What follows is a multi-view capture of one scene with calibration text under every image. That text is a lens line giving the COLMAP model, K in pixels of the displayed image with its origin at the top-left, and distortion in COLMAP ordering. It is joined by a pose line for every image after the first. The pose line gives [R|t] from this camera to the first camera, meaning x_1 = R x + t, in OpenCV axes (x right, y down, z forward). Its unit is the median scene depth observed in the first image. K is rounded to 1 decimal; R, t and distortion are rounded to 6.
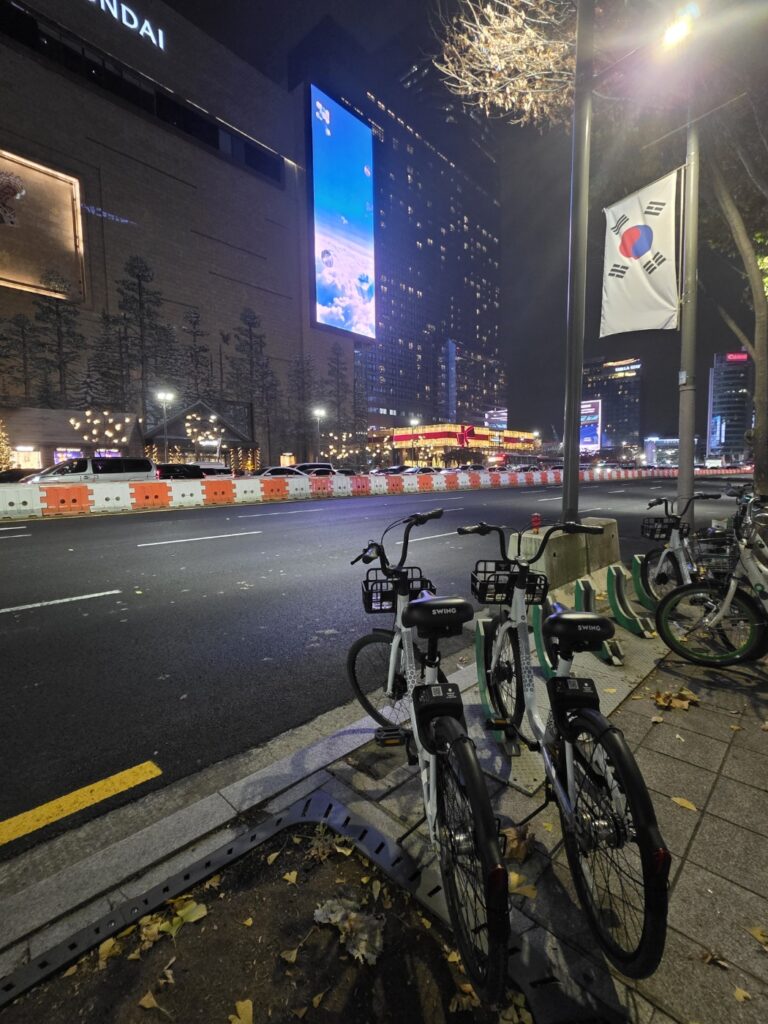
lens RADIAL K [[470.4, 0, 386.0], [0, 470.4, 509.8], [0, 0, 1]] dist [0.000598, 0.000247]
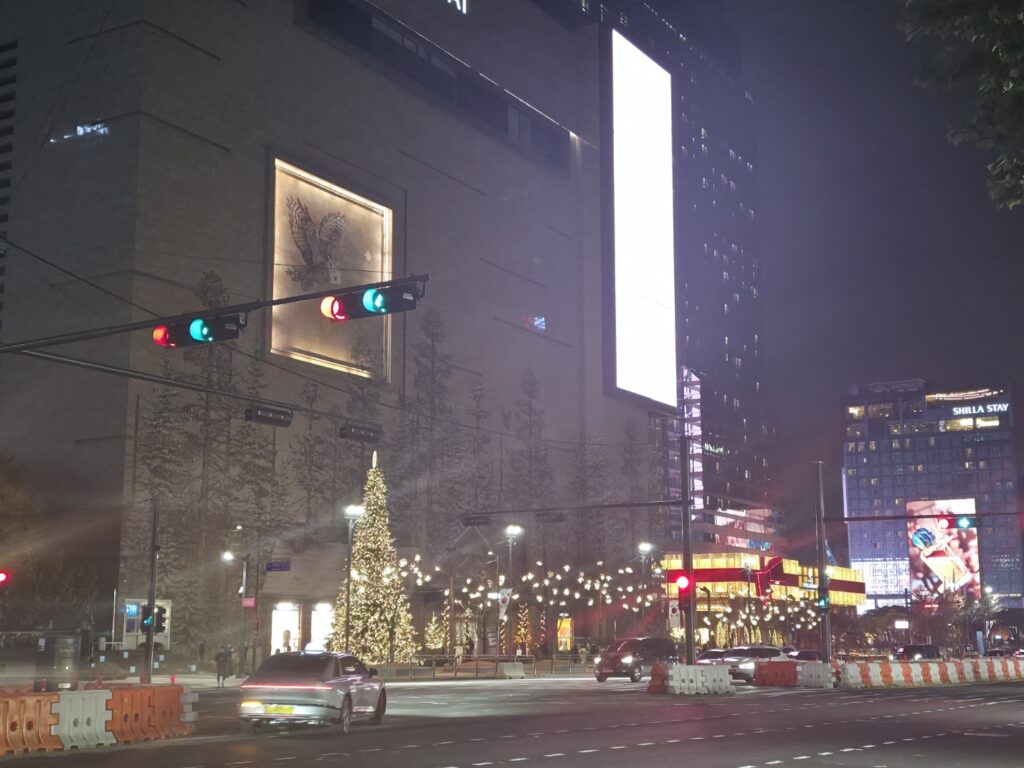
lens RADIAL K [[1405.0, 0, 511.3], [0, 1405.0, 385.8], [0, 0, 1]] dist [0.053240, 0.000000]
pose [[0.983269, 0.050286, 0.175080, -0.662988], [-0.002997, 0.965477, -0.260472, 0.061589], [-0.182134, 0.255589, 0.949474, -0.725103]]
